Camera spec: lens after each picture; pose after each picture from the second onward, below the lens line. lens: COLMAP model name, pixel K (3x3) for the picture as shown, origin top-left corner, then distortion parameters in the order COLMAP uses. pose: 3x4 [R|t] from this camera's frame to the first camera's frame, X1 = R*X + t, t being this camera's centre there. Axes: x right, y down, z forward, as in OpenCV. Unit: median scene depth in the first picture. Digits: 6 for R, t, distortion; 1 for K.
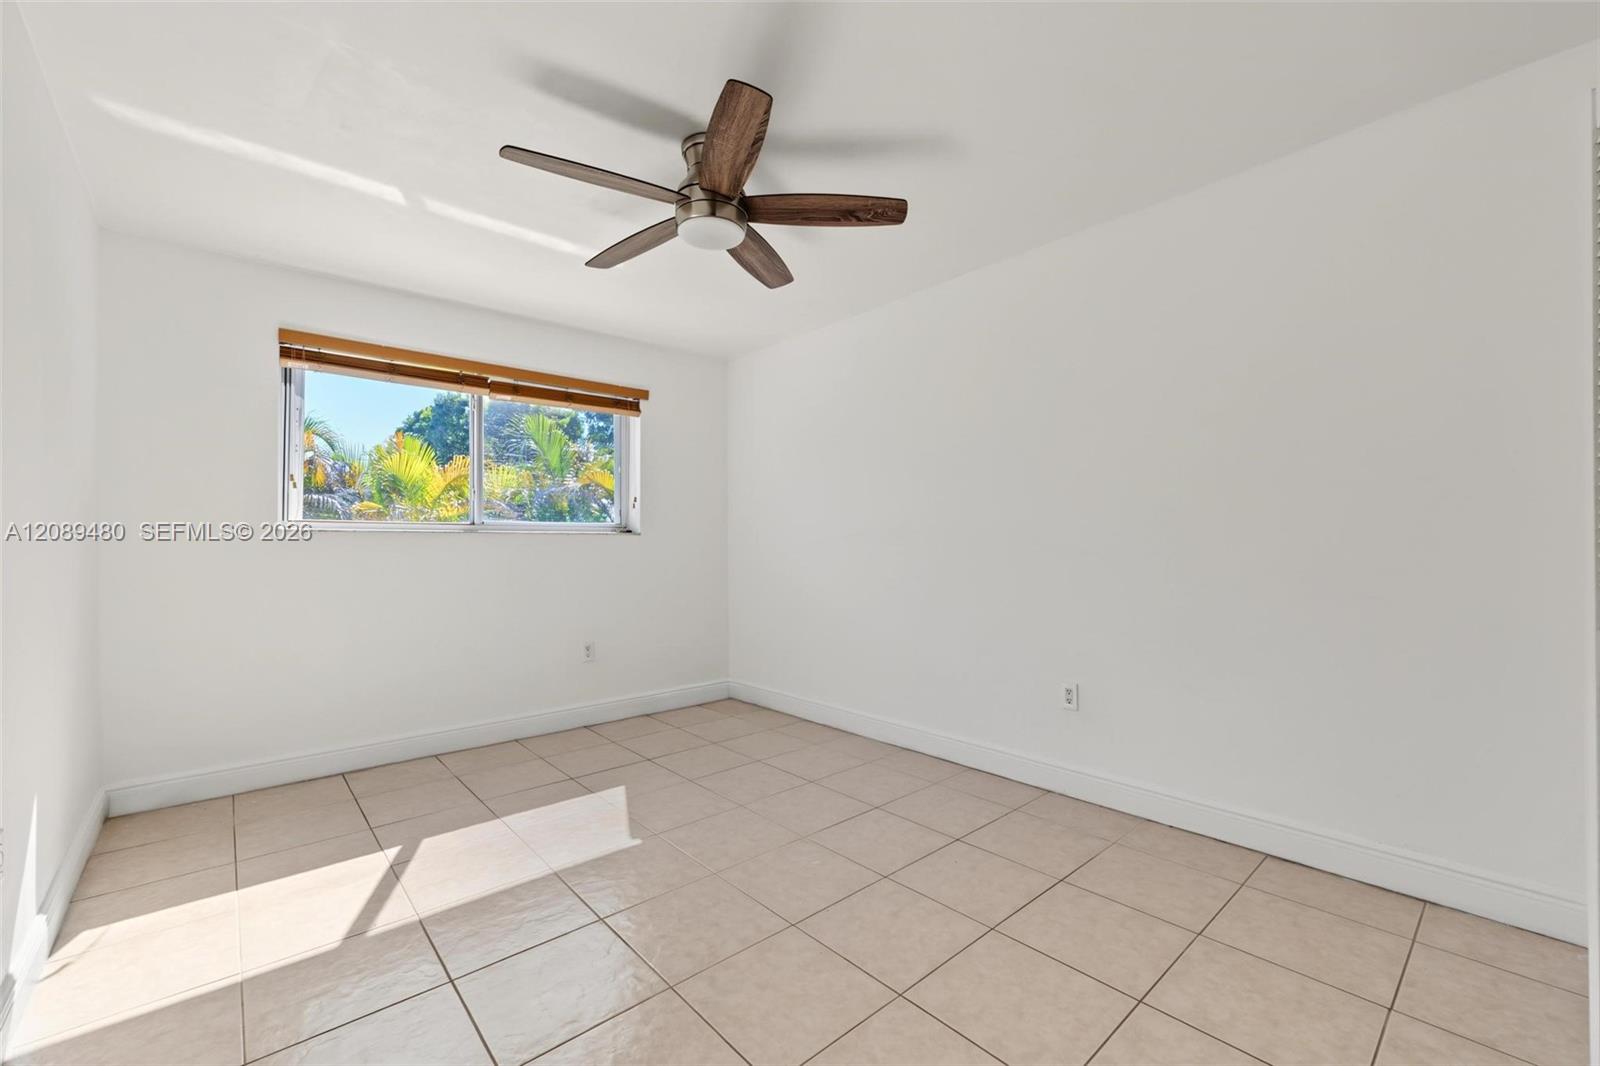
lens RADIAL K [[652.9, 0, 800.0], [0, 652.9, 533.0], [0, 0, 1]] dist [0.000975, 0.000148]
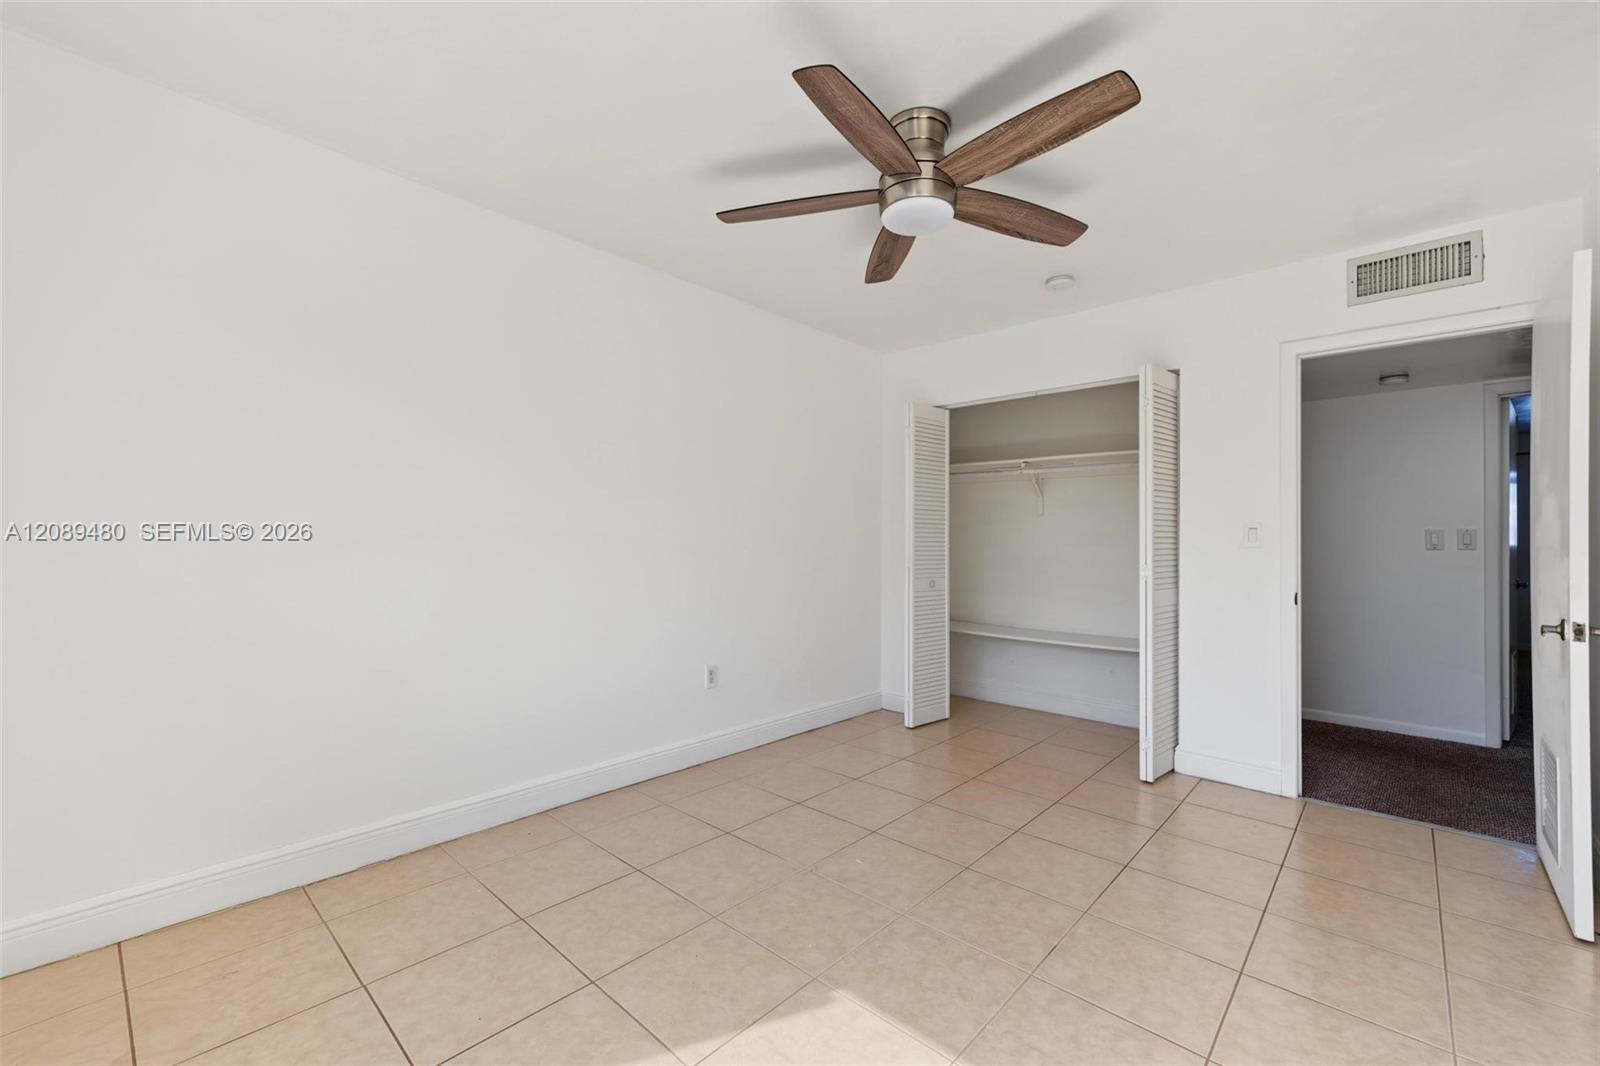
lens RADIAL K [[652.9, 0, 800.0], [0, 652.9, 533.0], [0, 0, 1]] dist [0.000975, 0.000148]
pose [[-0.098018, 0.023723, 0.994902, -0.900852], [-0.021411, 0.999434, -0.025940, 0.019811], [-0.994954, -0.023844, -0.097454, 1.094854]]
